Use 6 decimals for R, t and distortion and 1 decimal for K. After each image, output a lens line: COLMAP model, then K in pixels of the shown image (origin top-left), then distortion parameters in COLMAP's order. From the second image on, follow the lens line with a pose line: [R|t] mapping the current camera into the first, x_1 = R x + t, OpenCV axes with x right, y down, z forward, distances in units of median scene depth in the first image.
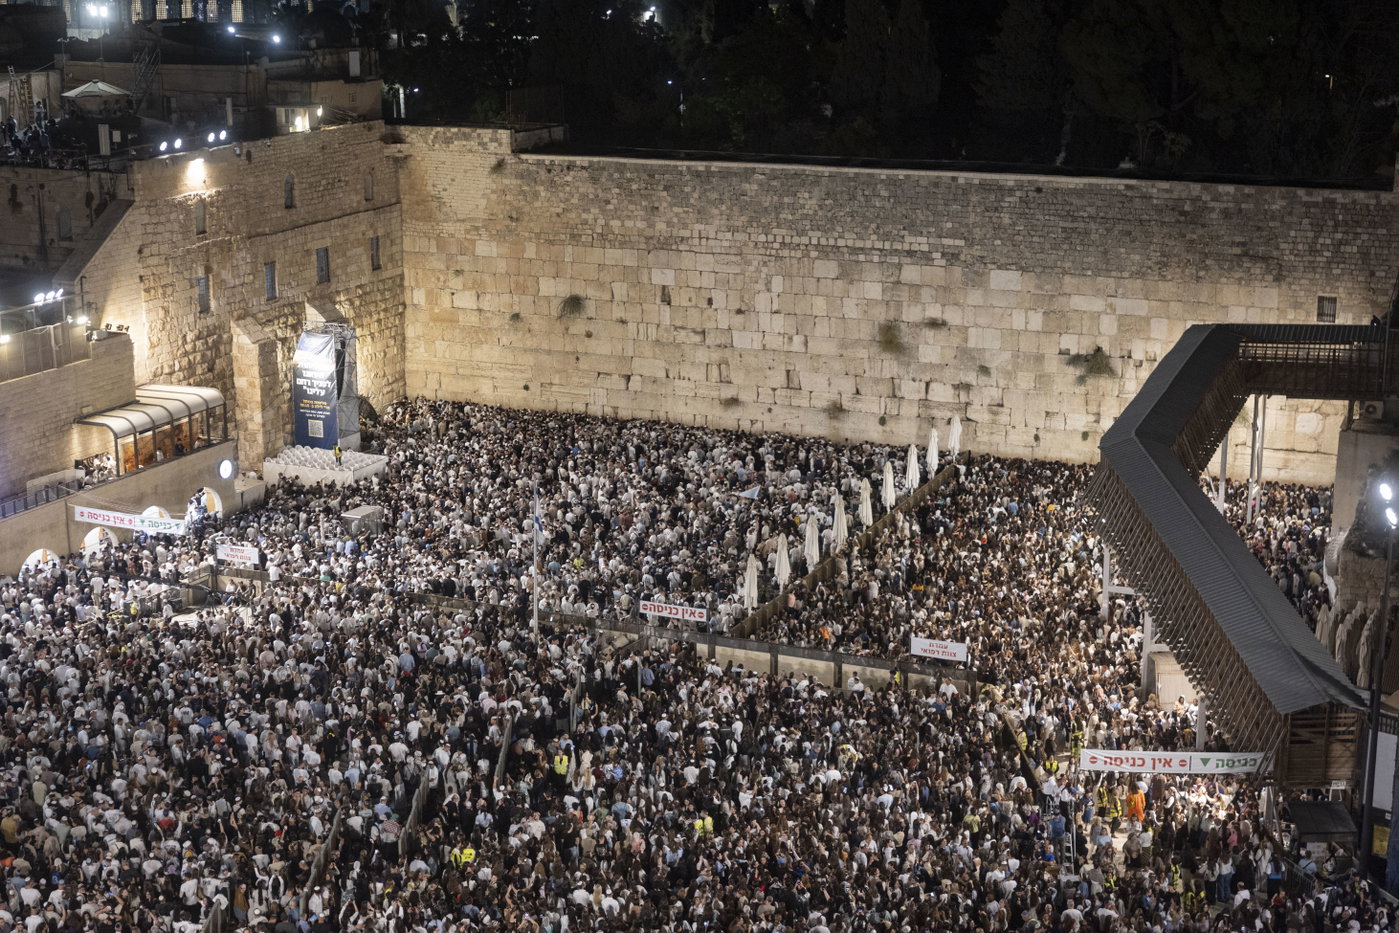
lens RADIAL K [[2098.5, 0, 664.9], [0, 2098.5, 474.1], [0, 0, 1]] dist [0.015287, 0.000000]
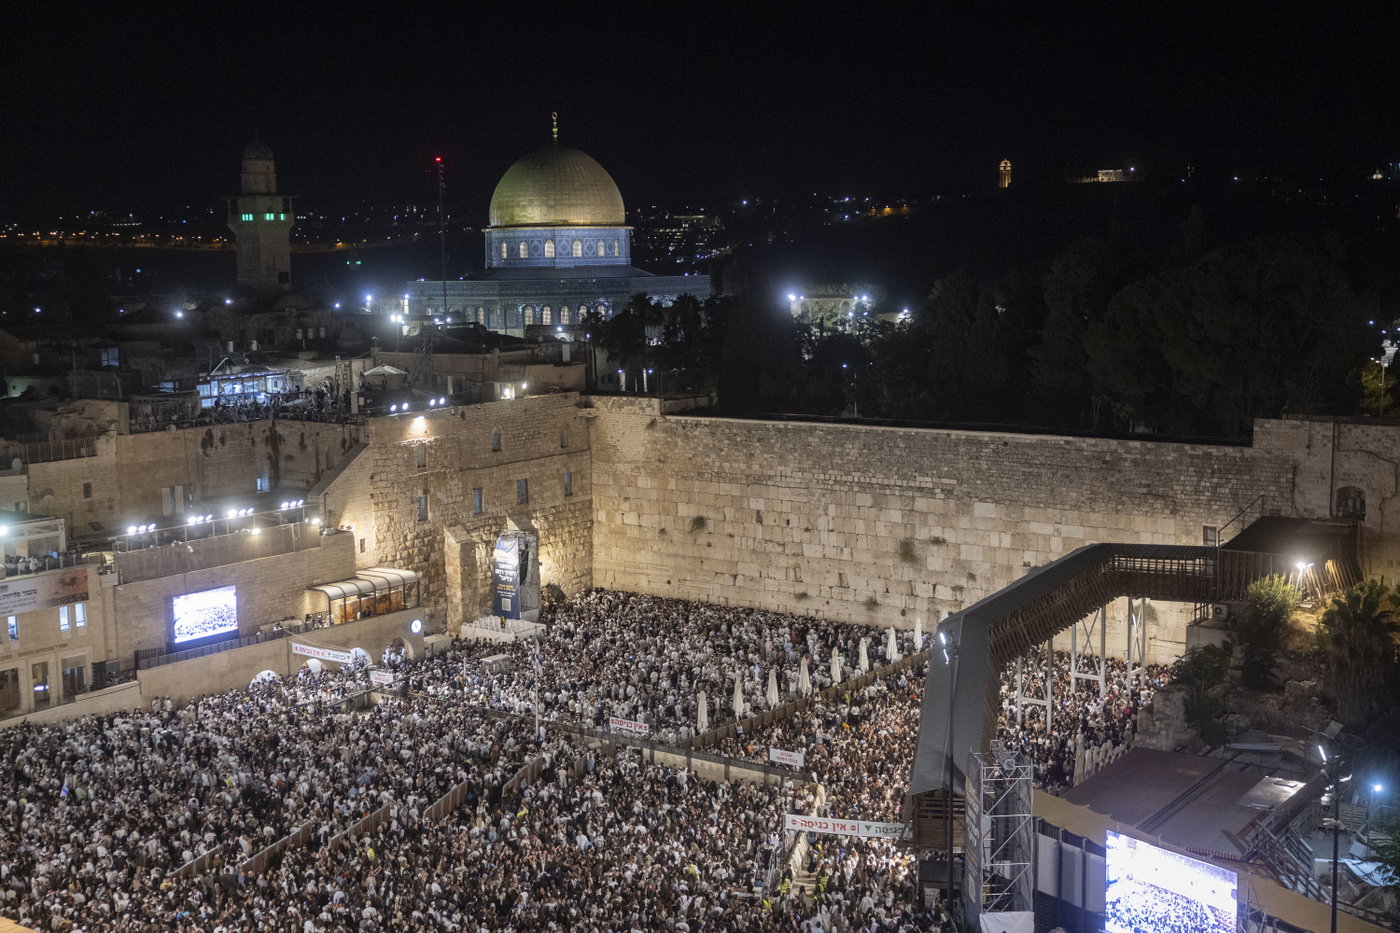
lens RADIAL K [[1728.0, 0, 683.4], [0, 1728.0, 477.2], [0, 0, 1]] dist [-0.001310, 0.000000]
pose [[0.970986, 0.015316, -0.238645, 0.232186], [-0.043746, 0.992483, -0.114295, 0.021682], [0.235100, 0.121419, 0.964358, -0.116770]]
